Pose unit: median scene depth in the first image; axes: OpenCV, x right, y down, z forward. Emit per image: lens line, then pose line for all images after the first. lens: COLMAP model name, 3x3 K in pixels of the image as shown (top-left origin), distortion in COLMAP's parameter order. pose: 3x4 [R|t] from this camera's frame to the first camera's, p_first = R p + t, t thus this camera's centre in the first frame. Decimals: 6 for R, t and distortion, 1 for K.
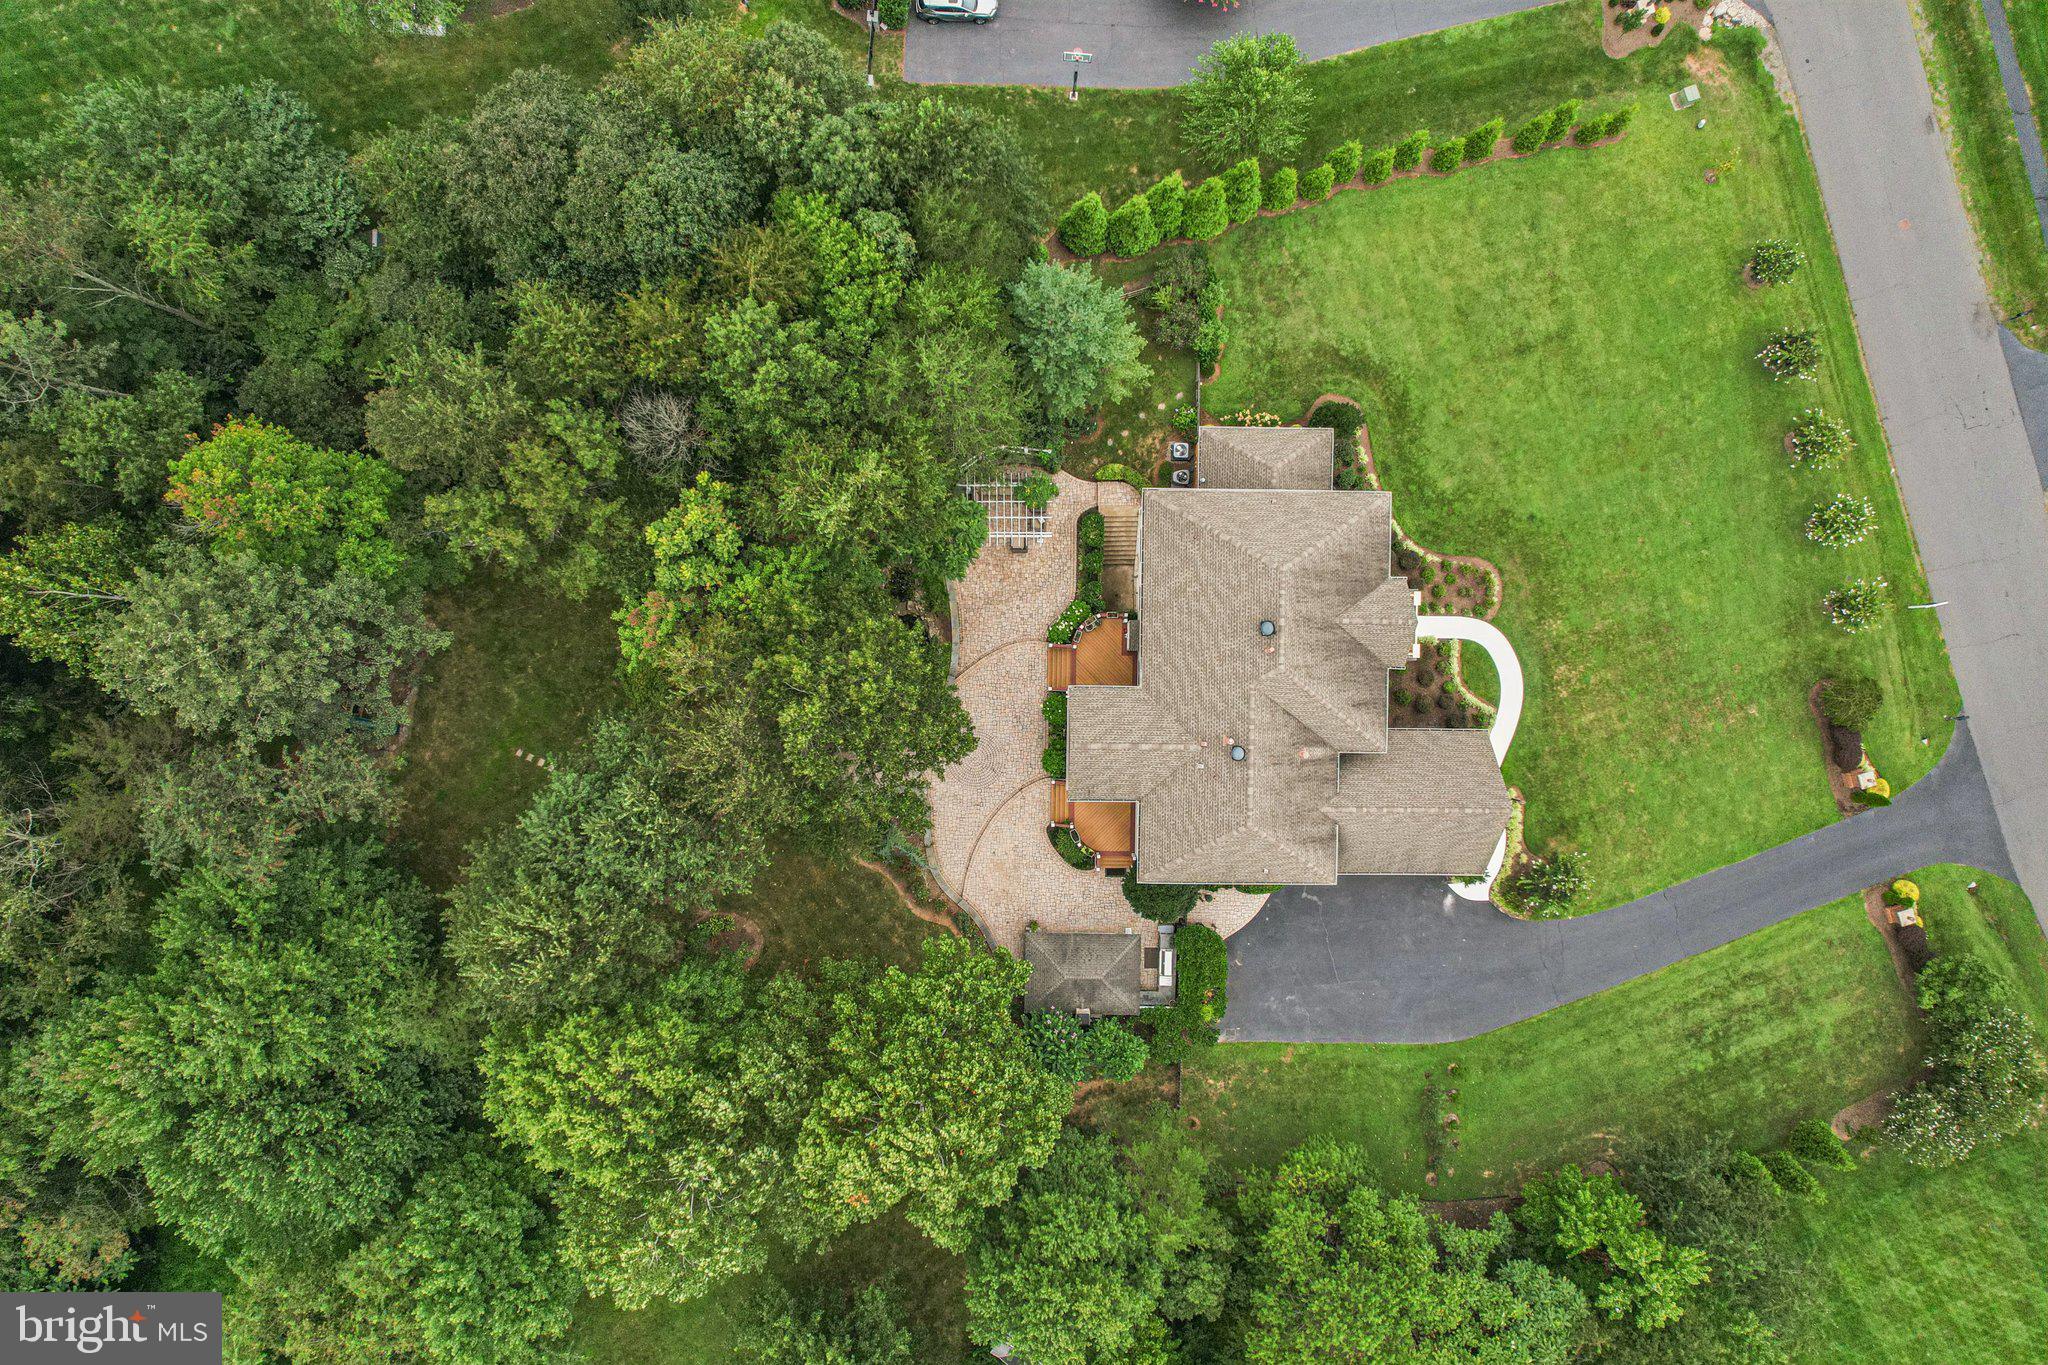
lens RADIAL K [[1304.5, 0, 1021.3], [0, 1304.5, 695.5], [0, 0, 1]] dist [-0.070451, 0.064426]
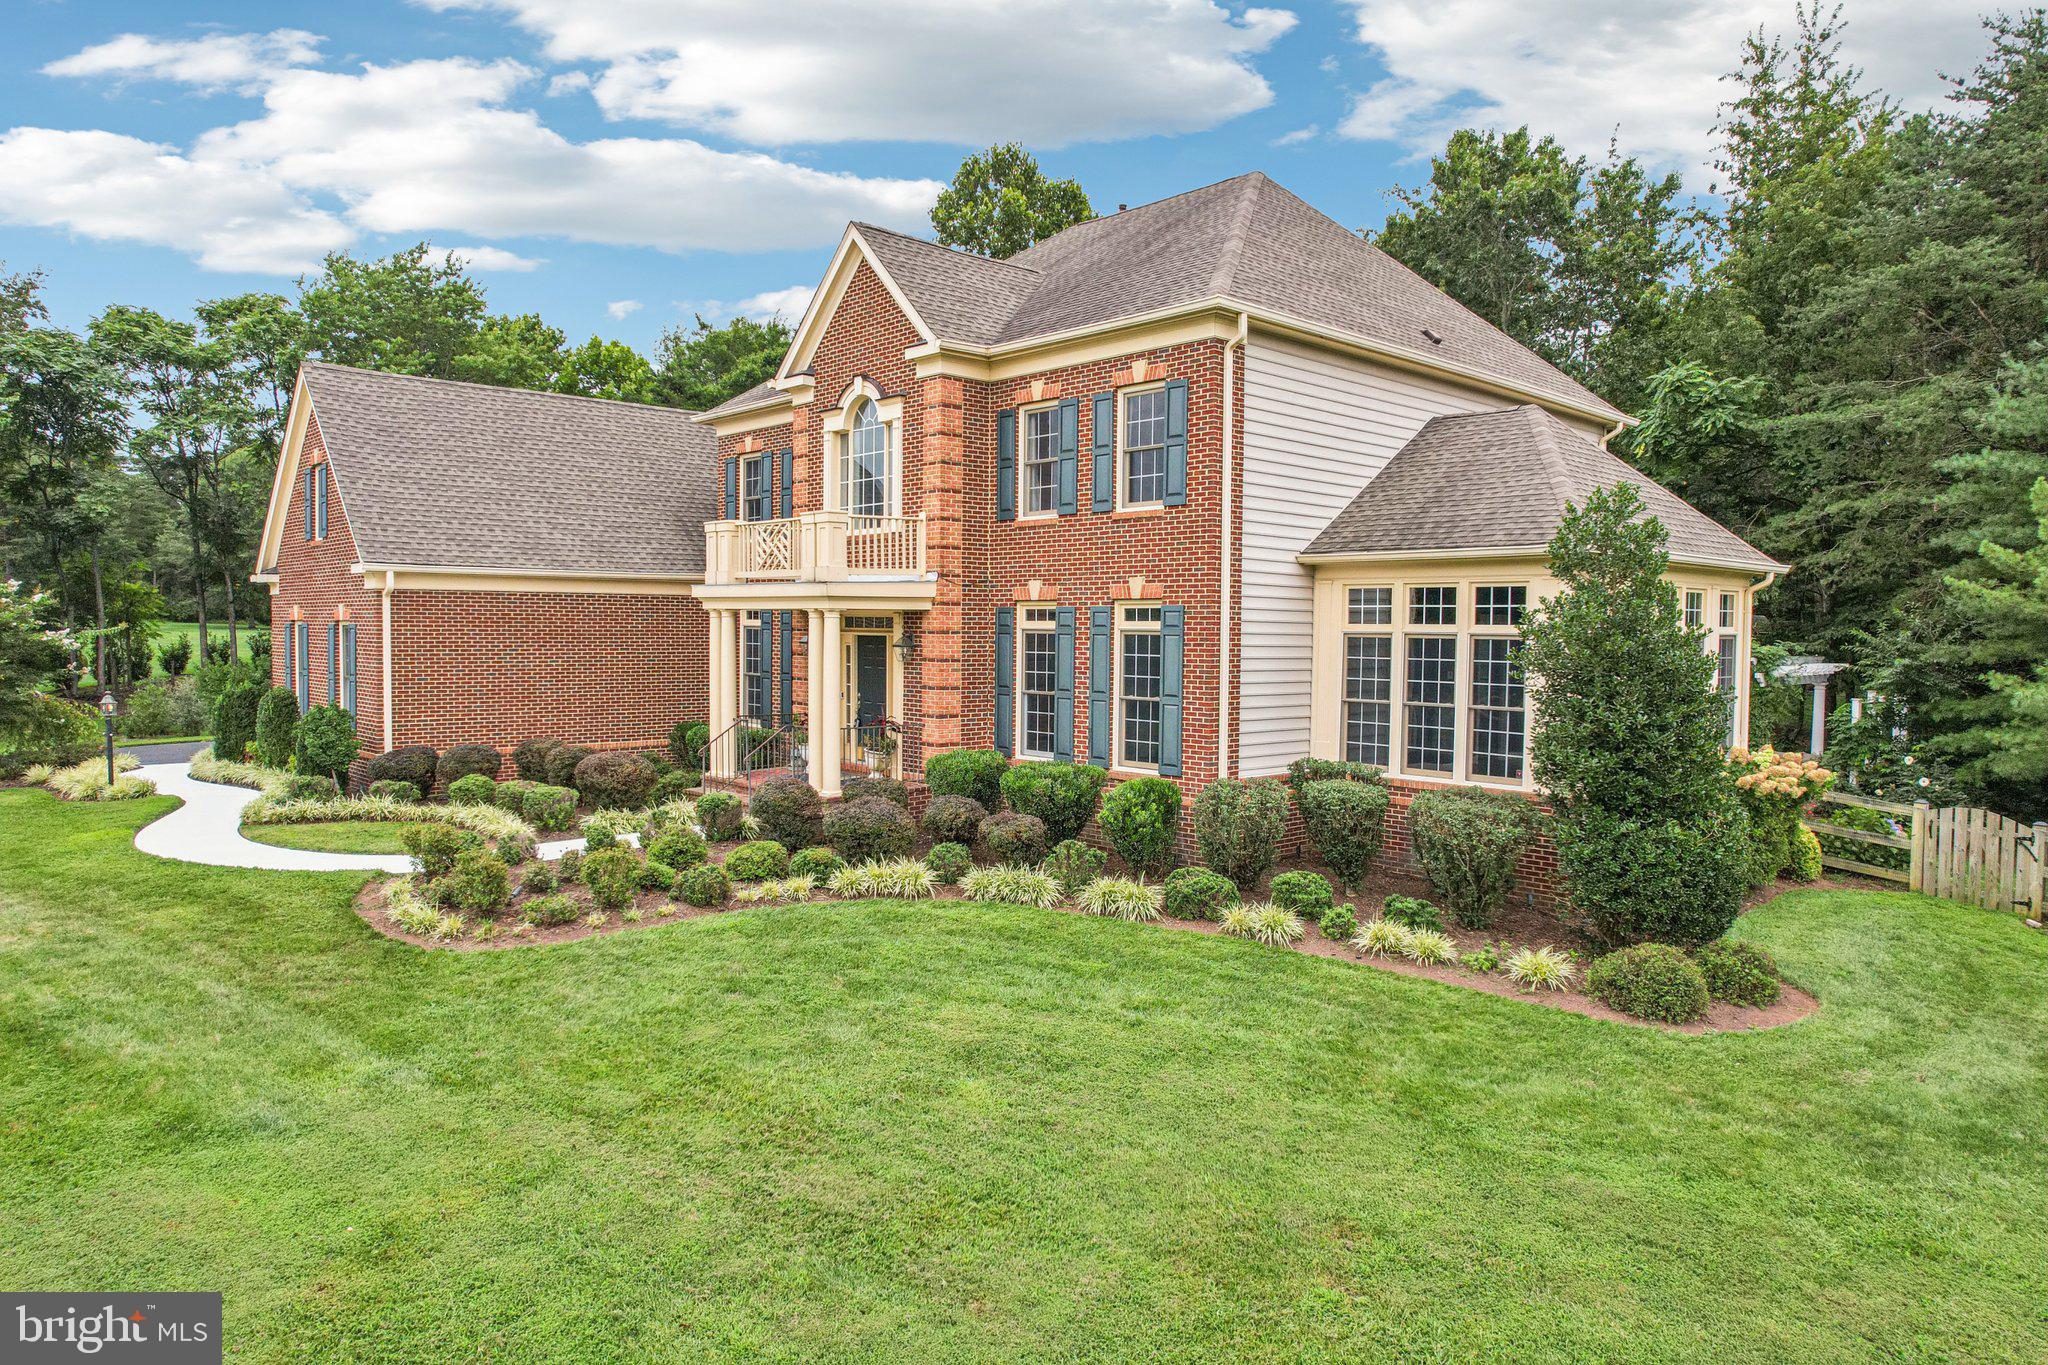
lens RADIAL K [[1304.5, 0, 1027.1], [0, 1304.5, 683.1], [0, 0, 1]] dist [-0.070451, 0.064426]
pose [[-0.725923, 0.015569, -0.687600, 0.434893], [-0.686827, -0.068908, 0.723547, -0.283356], [-0.036116, 0.997502, 0.060715, 0.961284]]
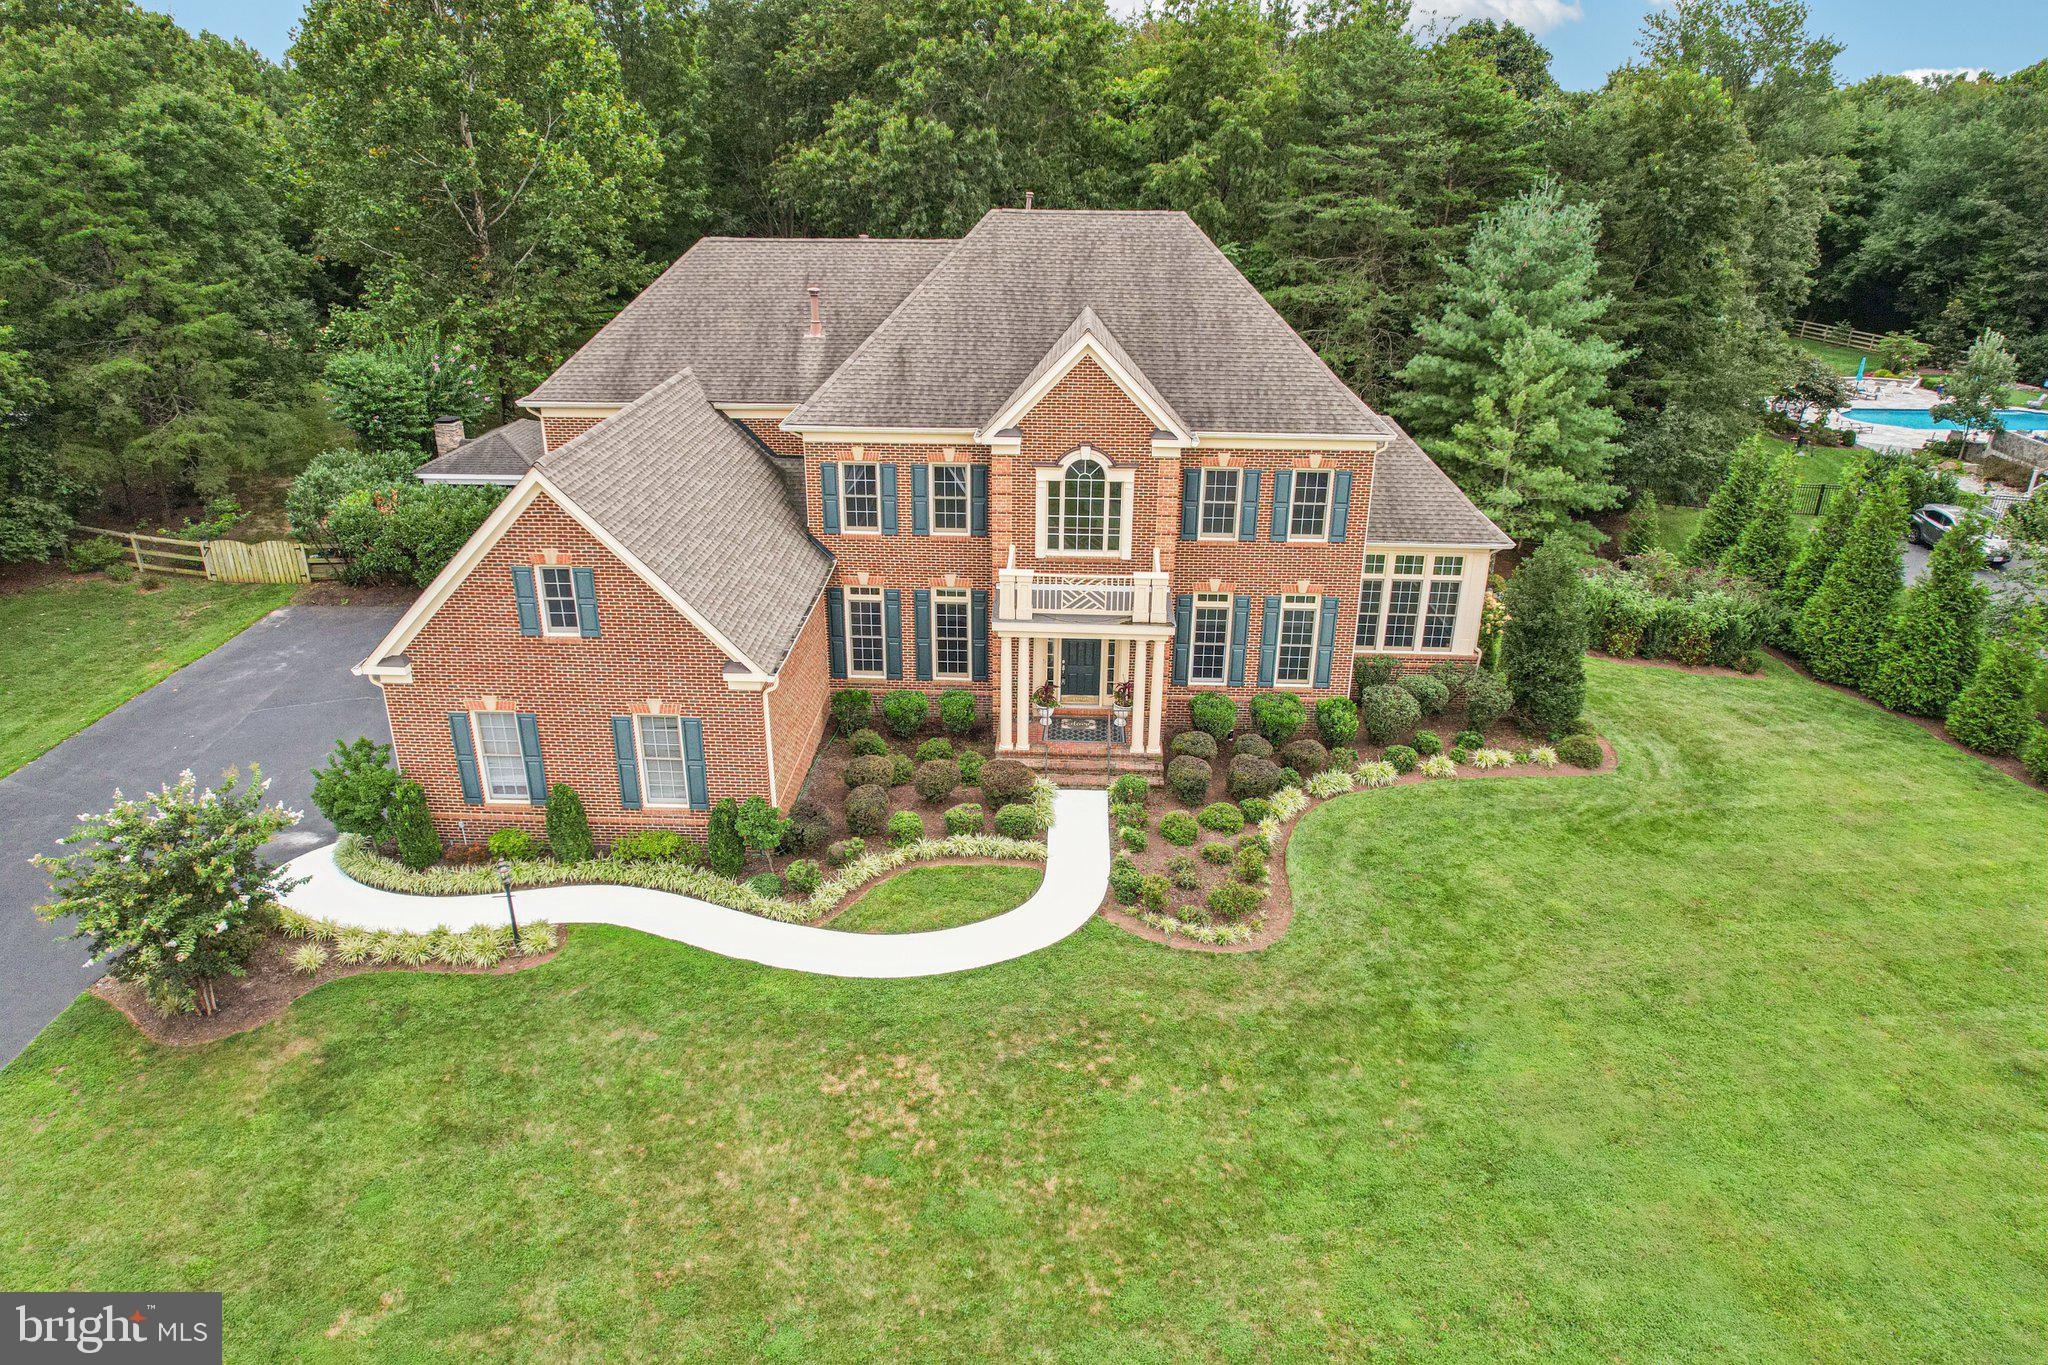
lens RADIAL K [[1304.5, 0, 1028.1], [0, 1304.5, 680.3], [0, 0, 1]] dist [-0.070451, 0.064426]
pose [[-0.022053, 0.383608, -0.923233, 0.641752], [-0.999001, -0.044363, 0.005430, -0.039236], [-0.038874, 0.922430, 0.384203, 0.831992]]
